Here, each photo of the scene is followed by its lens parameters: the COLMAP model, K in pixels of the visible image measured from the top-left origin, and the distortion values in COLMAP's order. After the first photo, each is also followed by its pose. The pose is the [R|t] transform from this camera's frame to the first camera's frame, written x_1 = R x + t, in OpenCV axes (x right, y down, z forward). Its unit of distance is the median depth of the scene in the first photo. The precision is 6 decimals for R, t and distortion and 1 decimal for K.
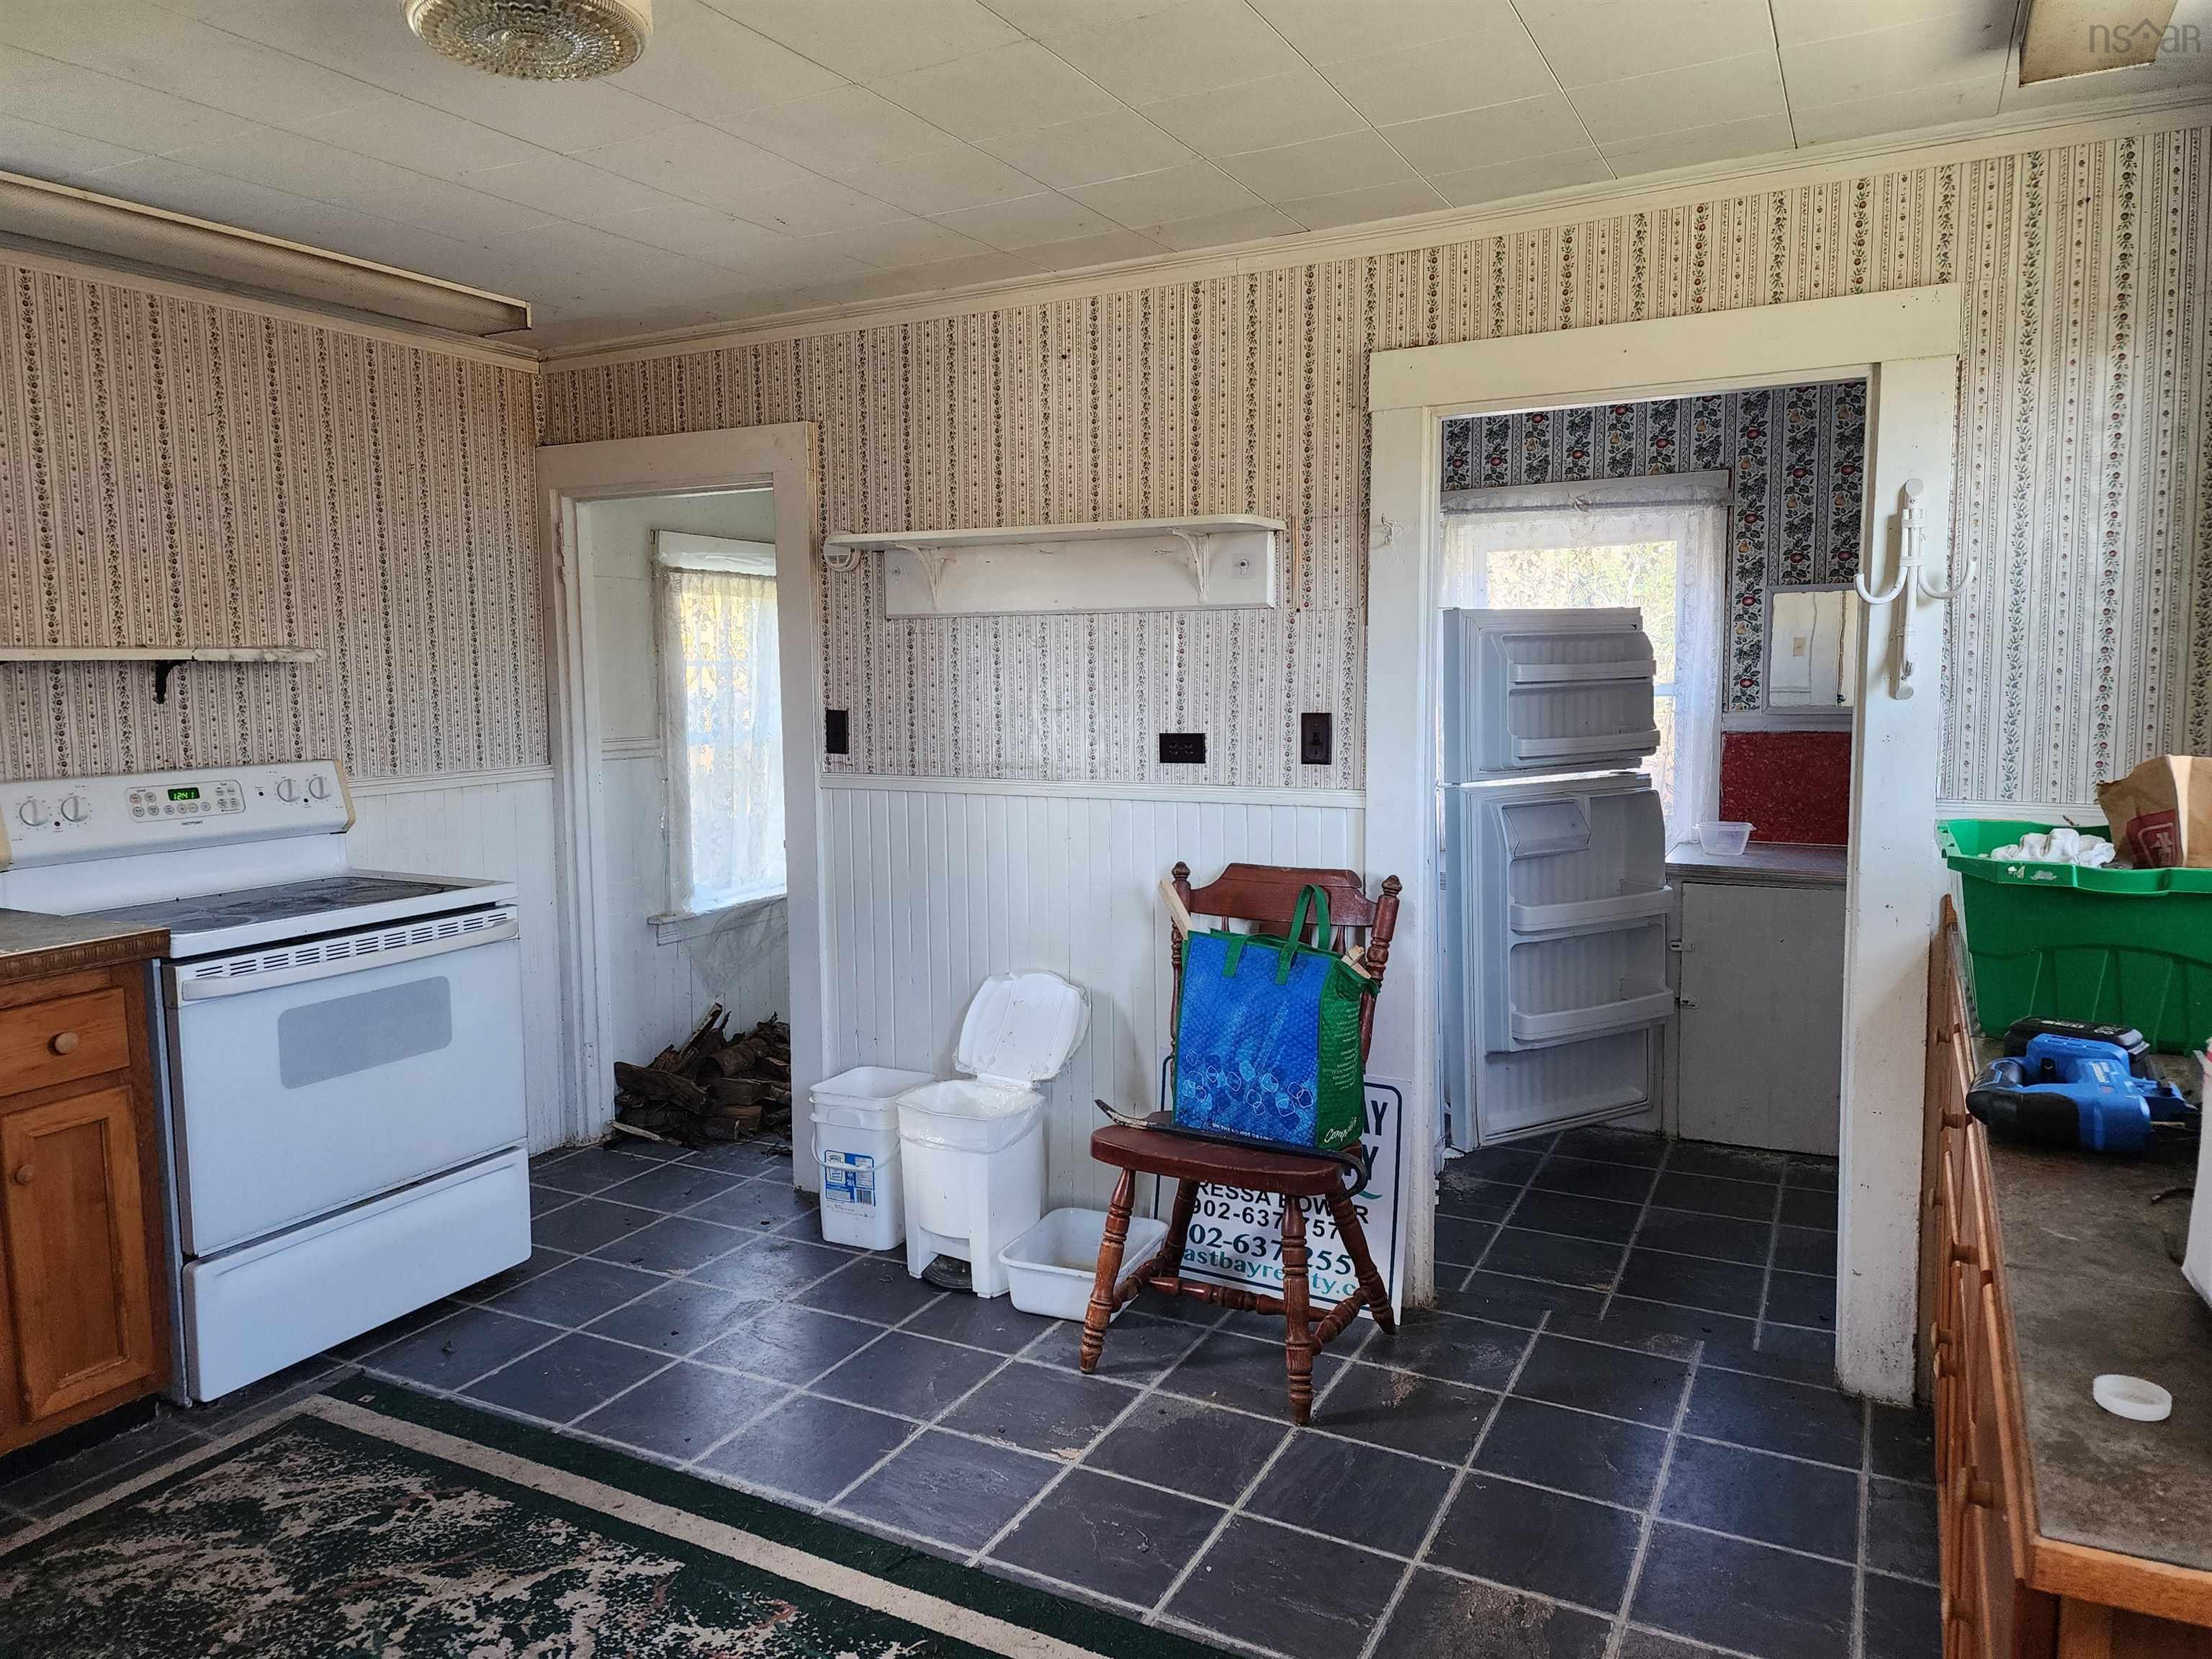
lens RADIAL K [[1472.9, 0, 1095.4], [0, 1472.9, 807.2], [0, 0, 1]] dist [0.082108, -0.073215]
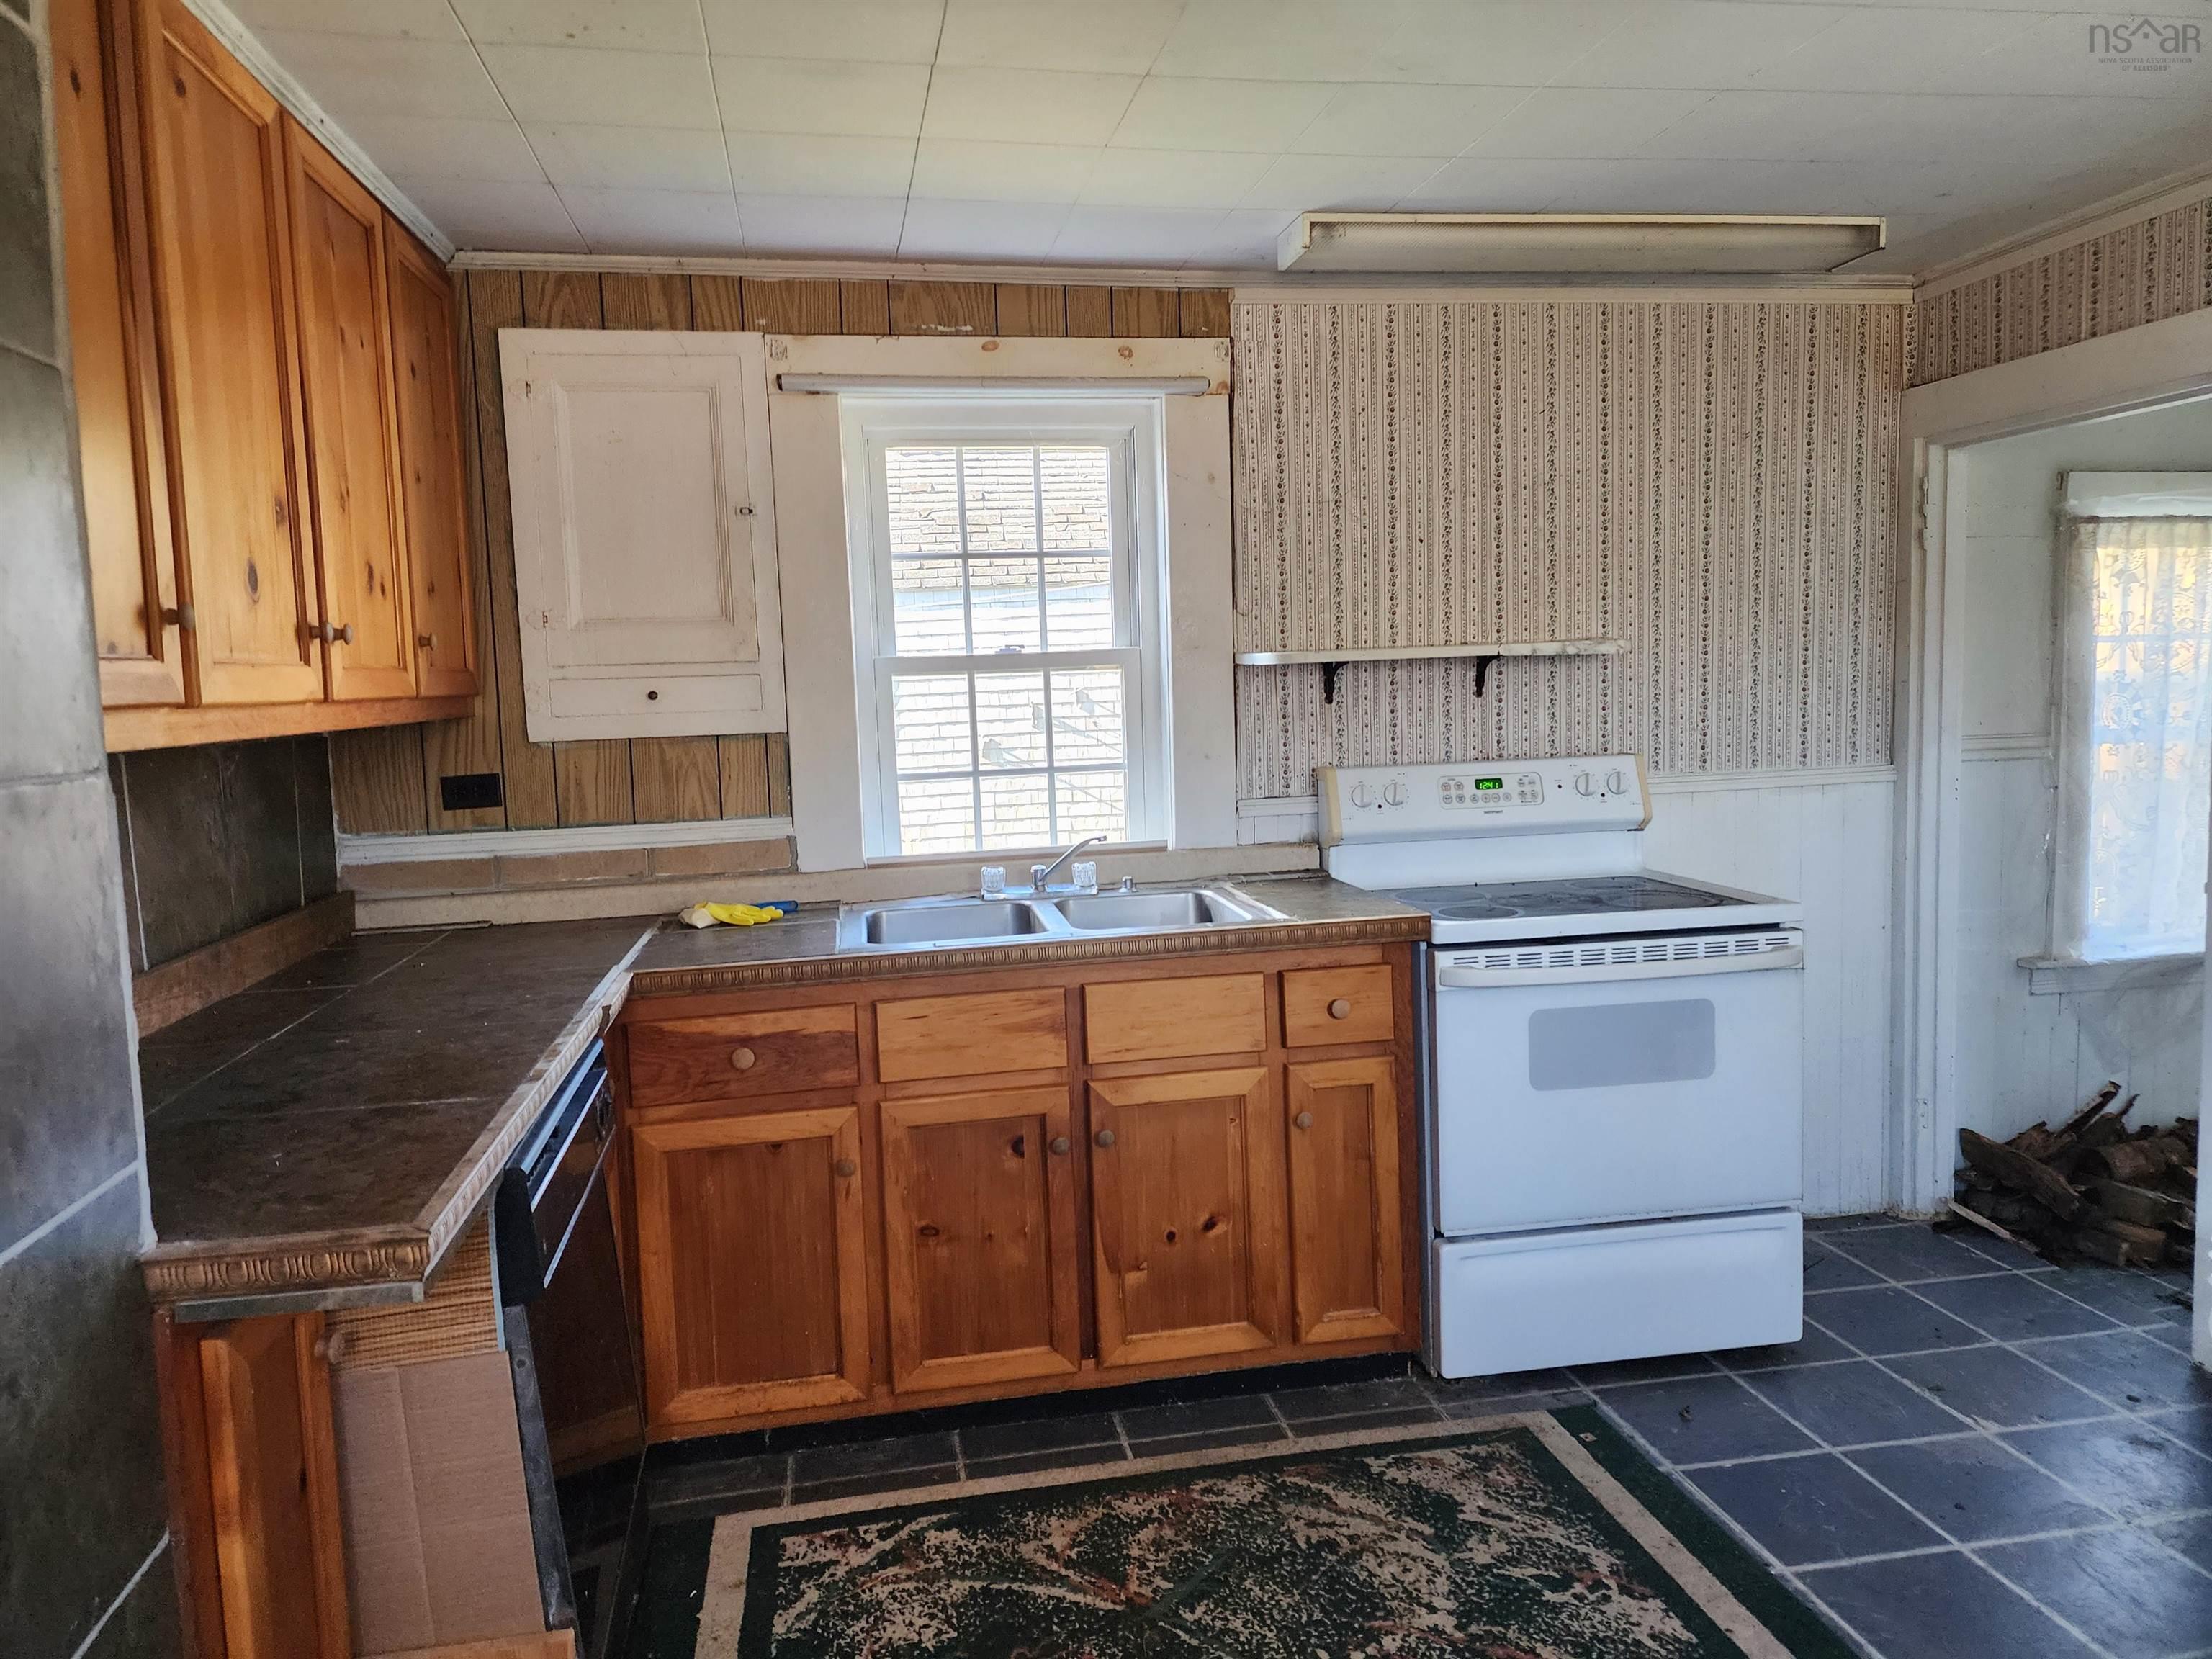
lens RADIAL K [[1472.9, 0, 1095.4], [0, 1472.9, 807.2], [0, 0, 1]] dist [0.082108, -0.073215]
pose [[0.619340, 0.058592, -0.782934, 0.030357], [-0.051047, 0.998107, 0.034314, -0.013932], [0.783462, 0.018715, 0.621158, 0.146134]]
